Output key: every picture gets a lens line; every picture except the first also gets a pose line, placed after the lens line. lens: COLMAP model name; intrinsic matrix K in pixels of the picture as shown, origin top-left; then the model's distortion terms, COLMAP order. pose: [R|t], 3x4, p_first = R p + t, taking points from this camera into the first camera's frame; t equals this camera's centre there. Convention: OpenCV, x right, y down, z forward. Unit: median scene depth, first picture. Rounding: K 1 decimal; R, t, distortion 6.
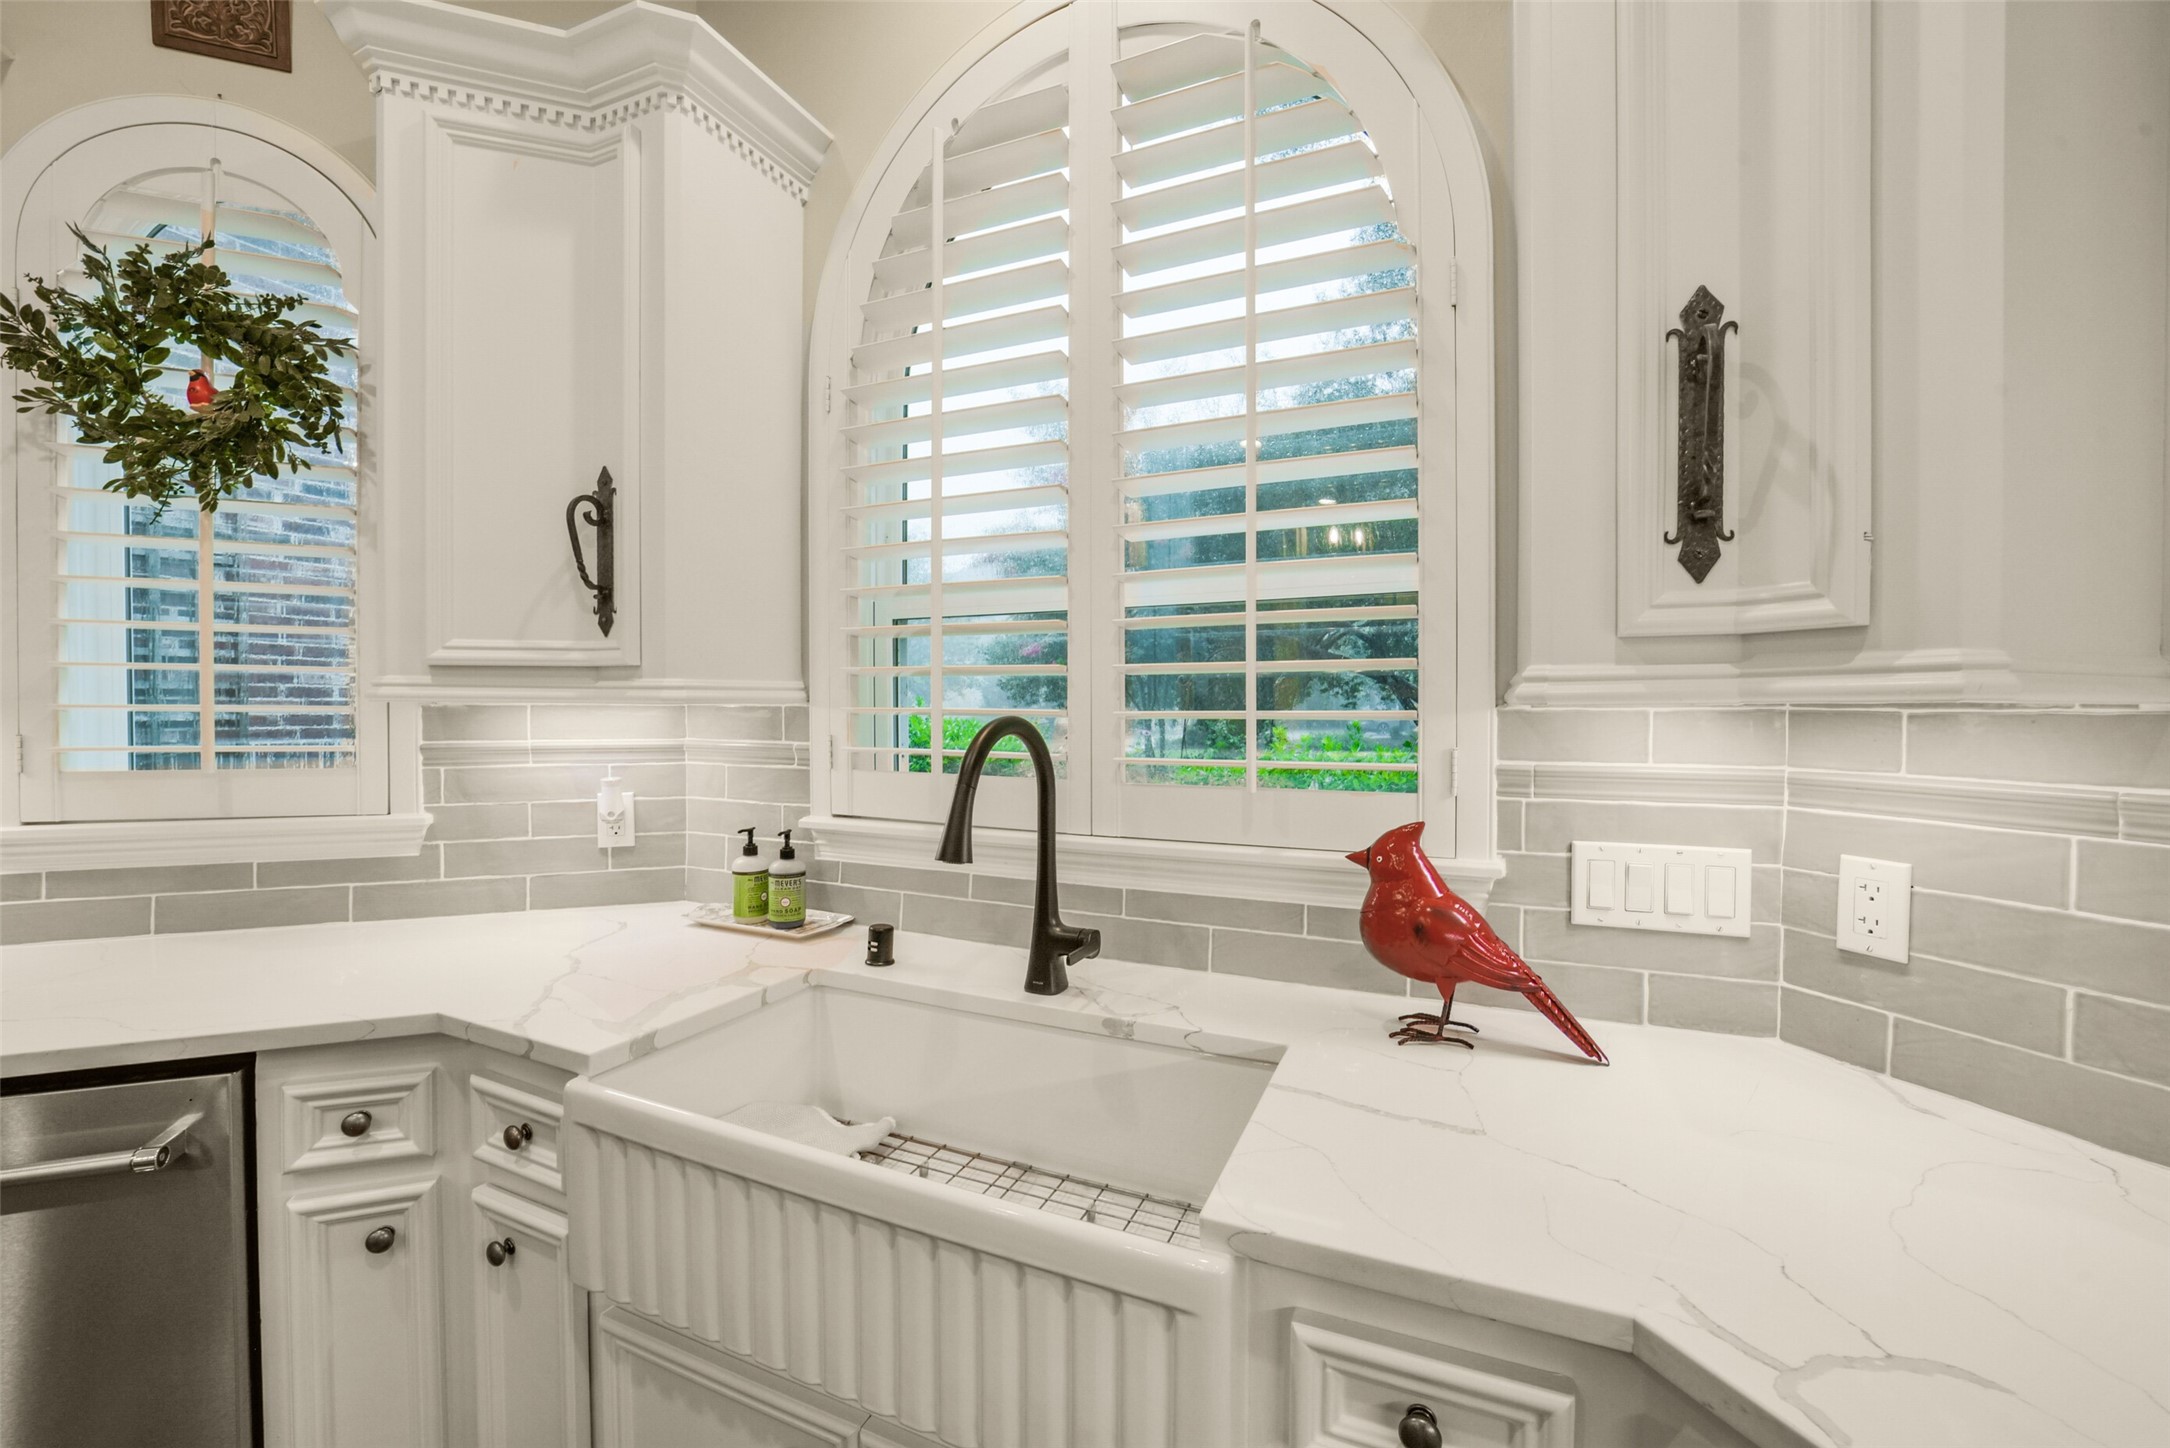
lens RADIAL K [[853.6, 0, 1092.1], [0, 853.6, 715.5], [0, 0, 1]] dist [-0.020216, 0.000083]
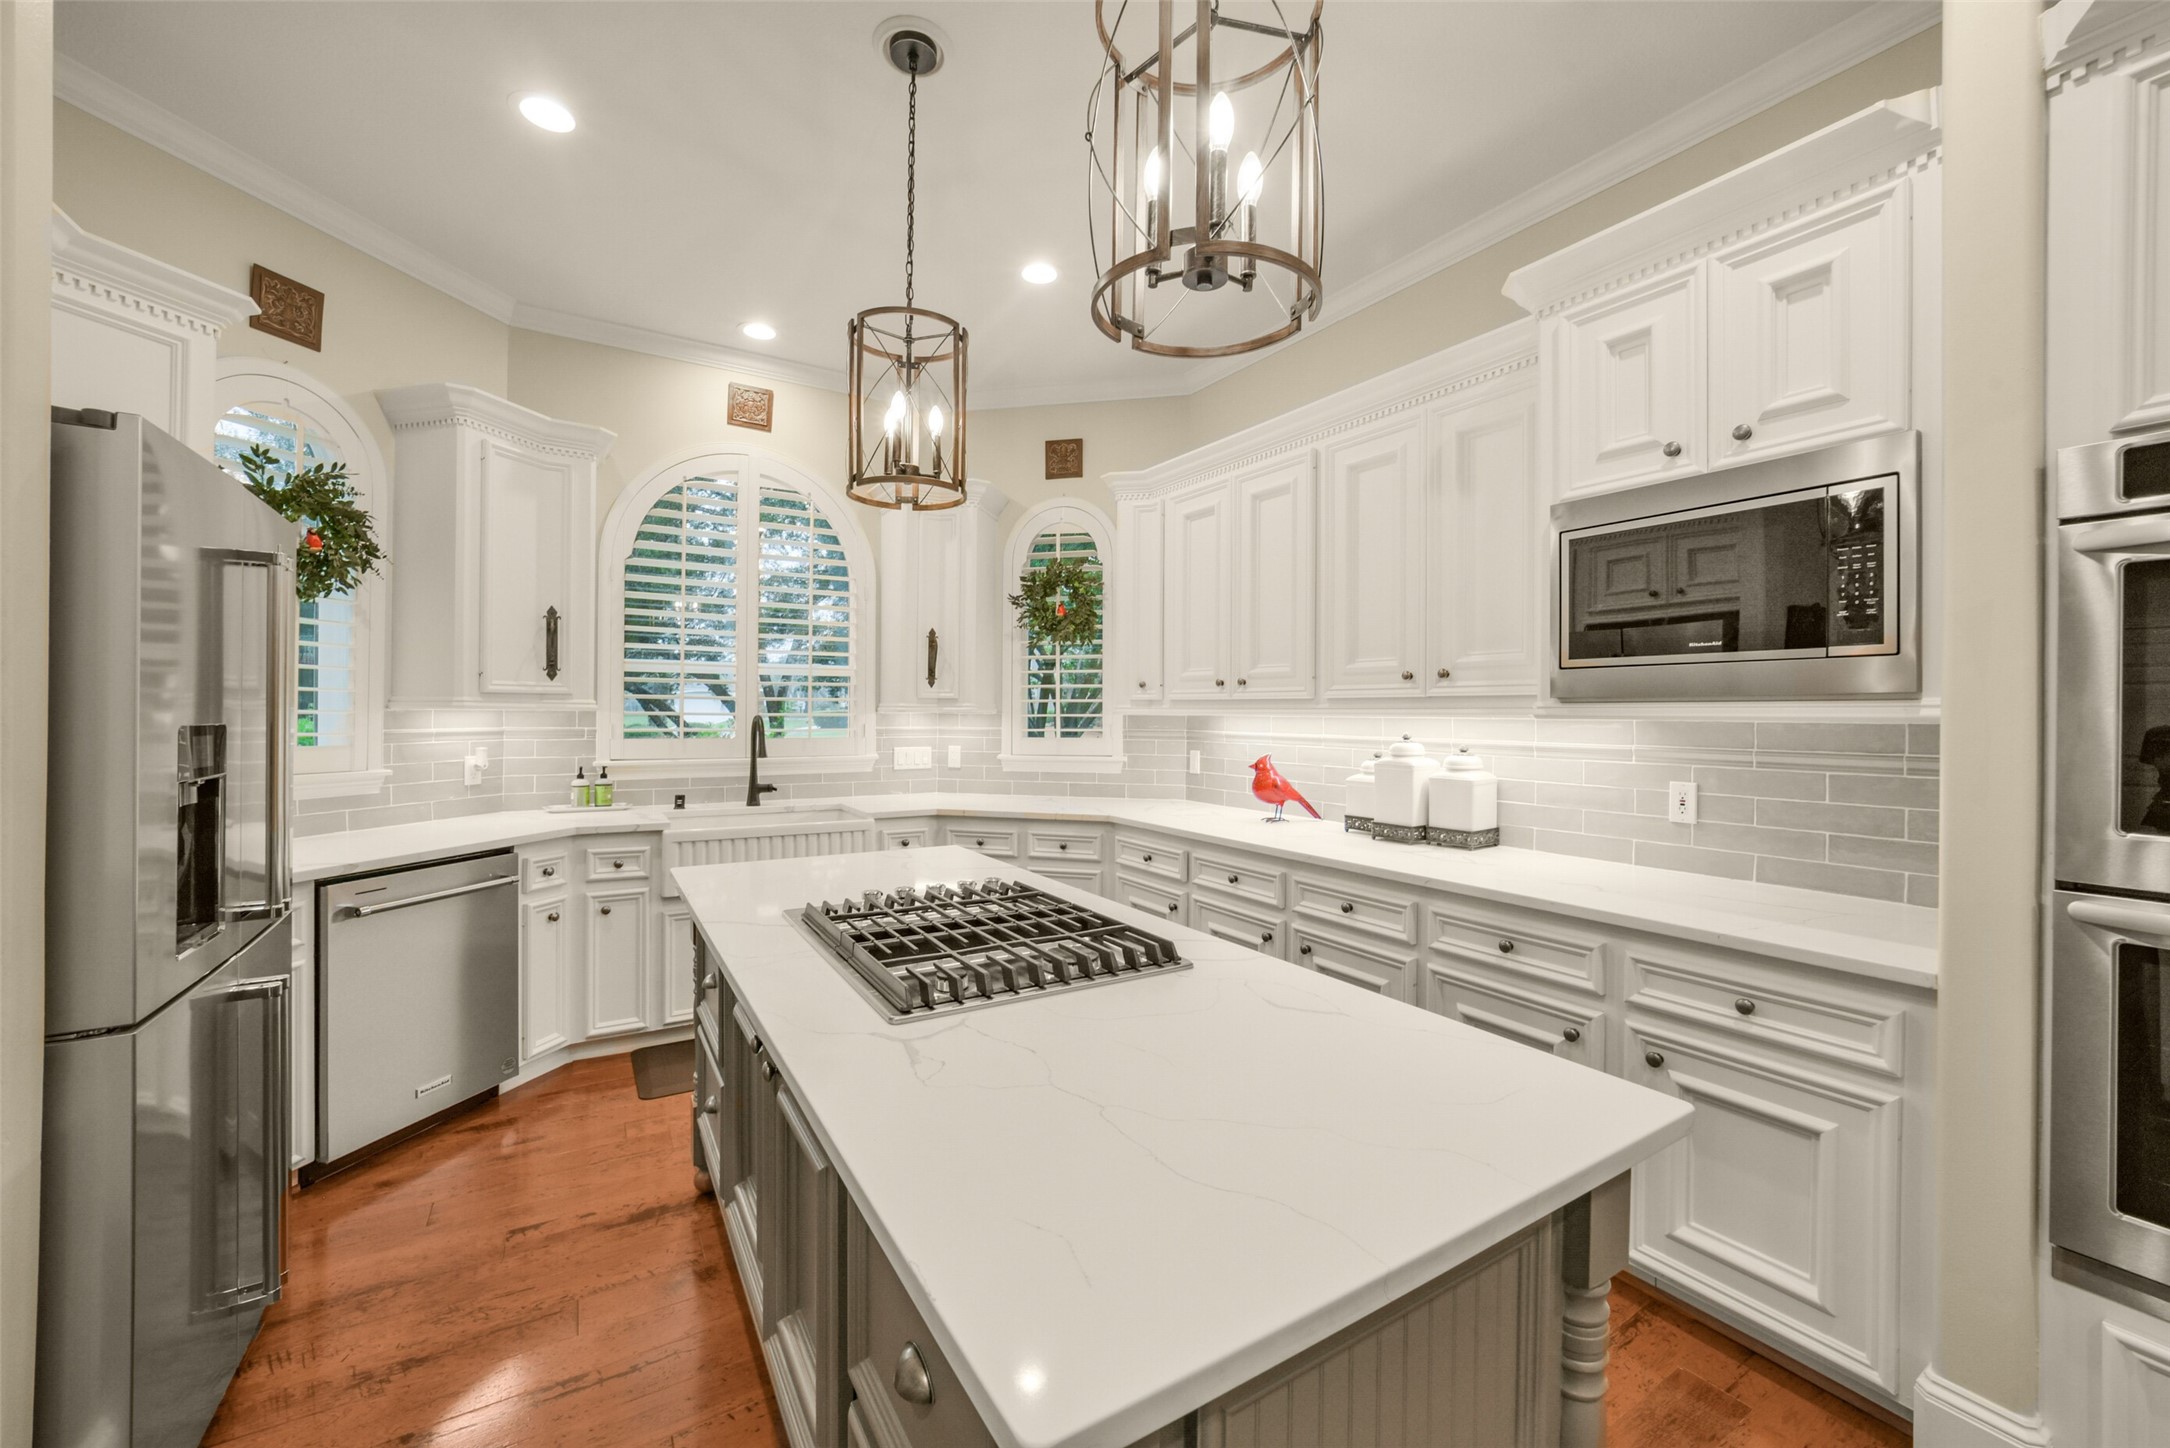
lens RADIAL K [[853.6, 0, 1092.1], [0, 853.6, 715.5], [0, 0, 1]] dist [-0.020216, 0.000083]
pose [[0.566456, -0.002152, 0.824090, -1.659177], [0.003259, 0.999995, 0.000371, 0.004819], [-0.824086, 0.002476, 0.566459, -1.510196]]
